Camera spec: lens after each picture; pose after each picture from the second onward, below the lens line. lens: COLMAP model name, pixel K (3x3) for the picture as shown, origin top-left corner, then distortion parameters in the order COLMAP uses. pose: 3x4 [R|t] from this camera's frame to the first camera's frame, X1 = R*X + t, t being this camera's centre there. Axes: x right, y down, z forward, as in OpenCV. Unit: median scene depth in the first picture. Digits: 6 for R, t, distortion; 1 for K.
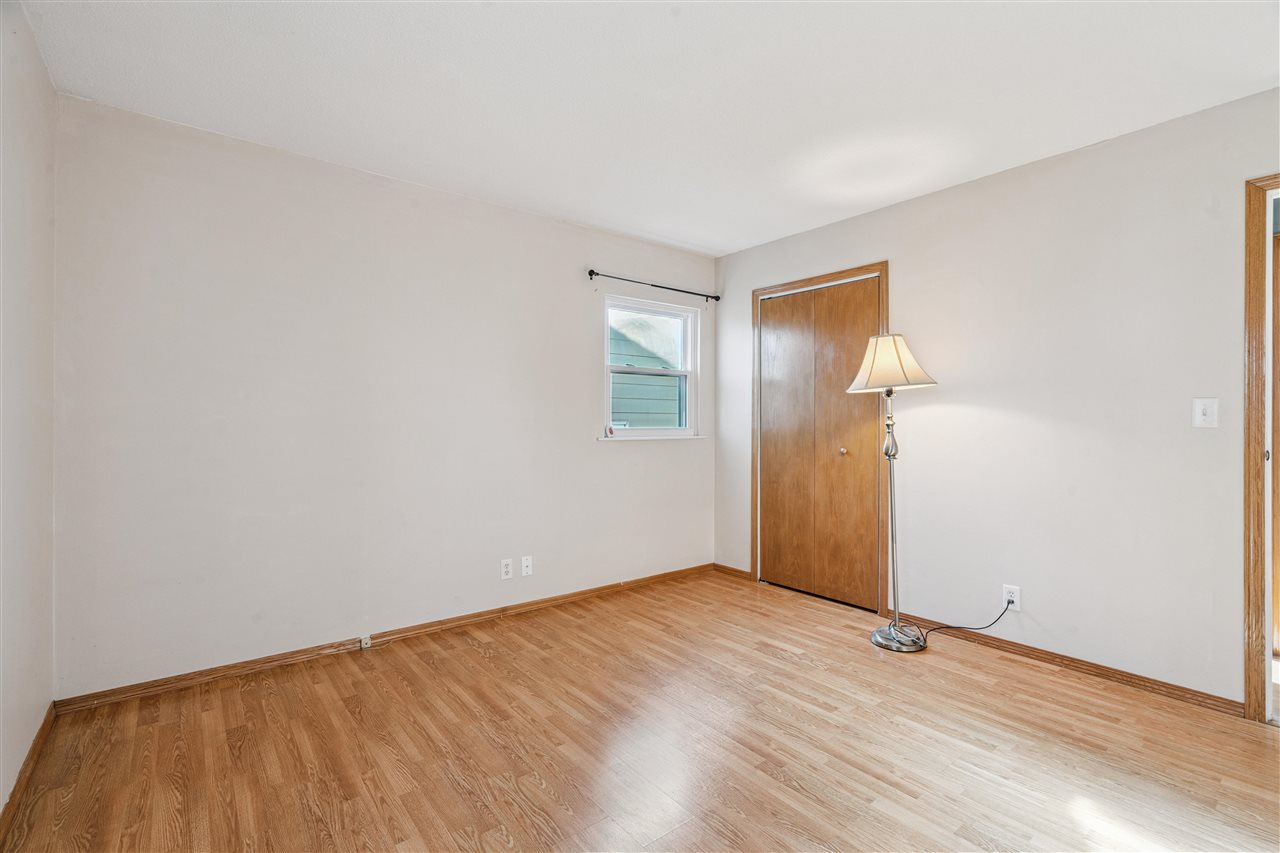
lens RADIAL K [[583.6, 0, 648.6], [0, 583.6, 415.8], [0, 0, 1]] dist [0.015480, -0.000661]
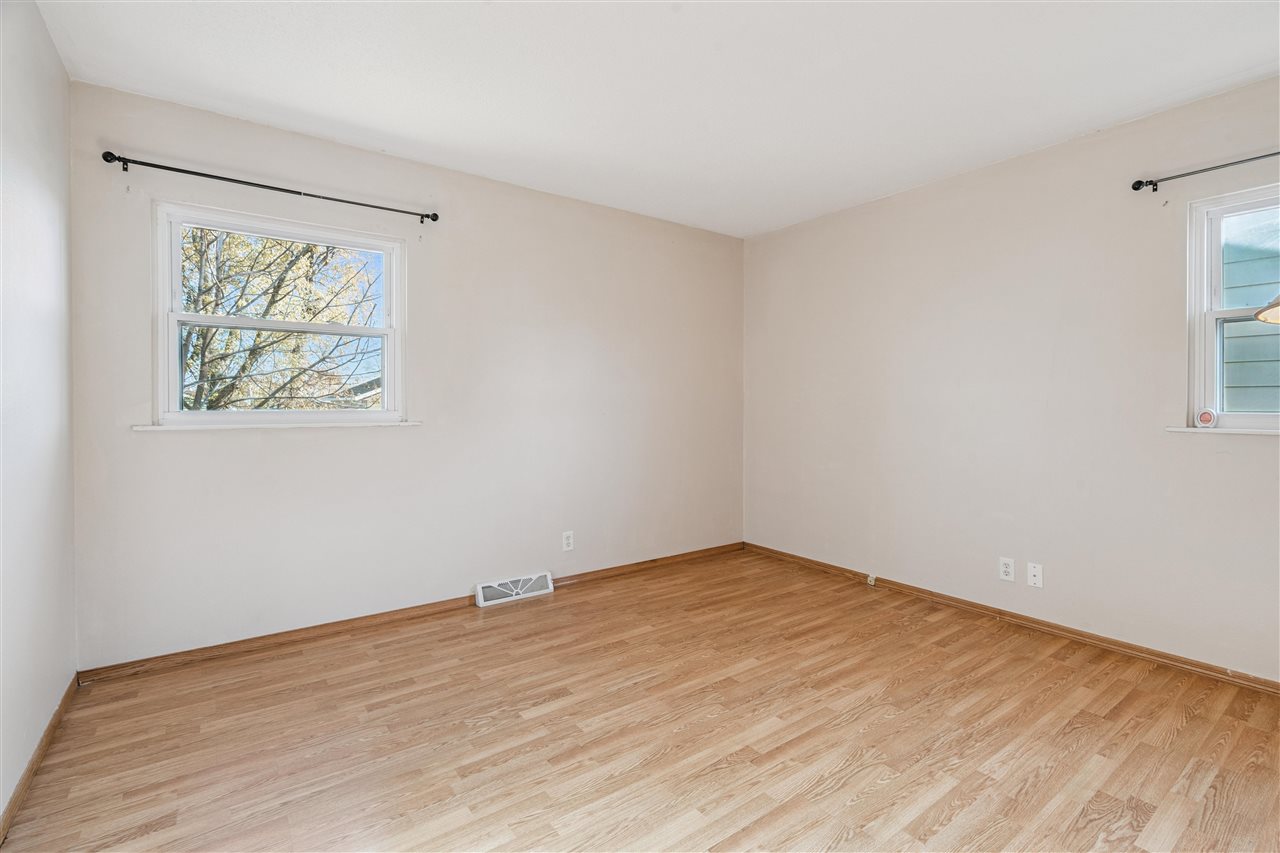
lens RADIAL K [[583.6, 0, 648.7], [0, 583.6, 427.2], [0, 0, 1]] dist [0.015480, -0.000661]
pose [[-0.043631, 0.035954, -0.998401, 0.776063], [0.018335, 0.999213, 0.035182, 0.004465], [0.998879, -0.016771, -0.044255, 0.578490]]
